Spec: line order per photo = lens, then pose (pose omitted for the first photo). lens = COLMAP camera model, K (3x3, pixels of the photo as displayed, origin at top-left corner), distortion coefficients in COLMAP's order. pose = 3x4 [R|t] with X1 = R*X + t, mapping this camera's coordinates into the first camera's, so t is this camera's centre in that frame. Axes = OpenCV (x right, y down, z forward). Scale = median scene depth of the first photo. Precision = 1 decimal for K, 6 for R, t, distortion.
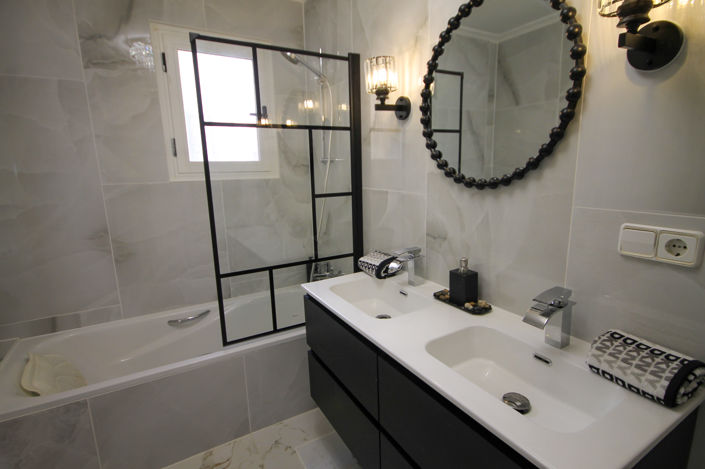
lens RADIAL K [[373.8, 0, 355.3], [0, 373.8, 235.3], [0, 0, 1]] dist [0.012375, -0.000500]
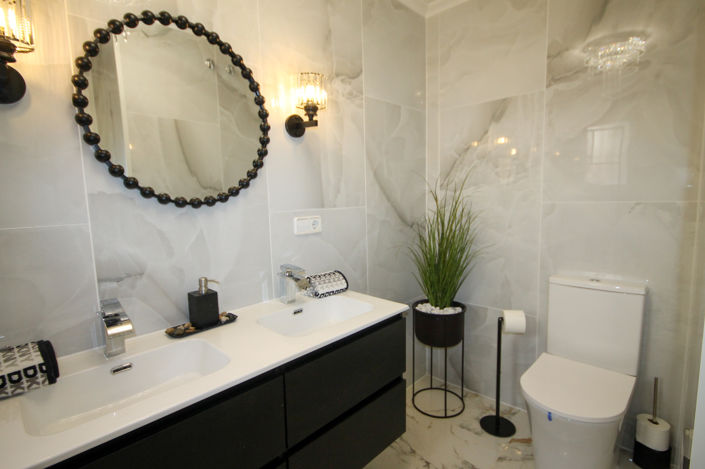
lens RADIAL K [[373.8, 0, 355.3], [0, 373.8, 235.3], [0, 0, 1]] dist [0.012375, -0.000500]
pose [[-0.329611, -0.061812, 0.942091, -0.806886], [0.215843, 0.966494, 0.138930, -0.102121], [-0.919113, 0.249136, -0.305225, 0.976997]]
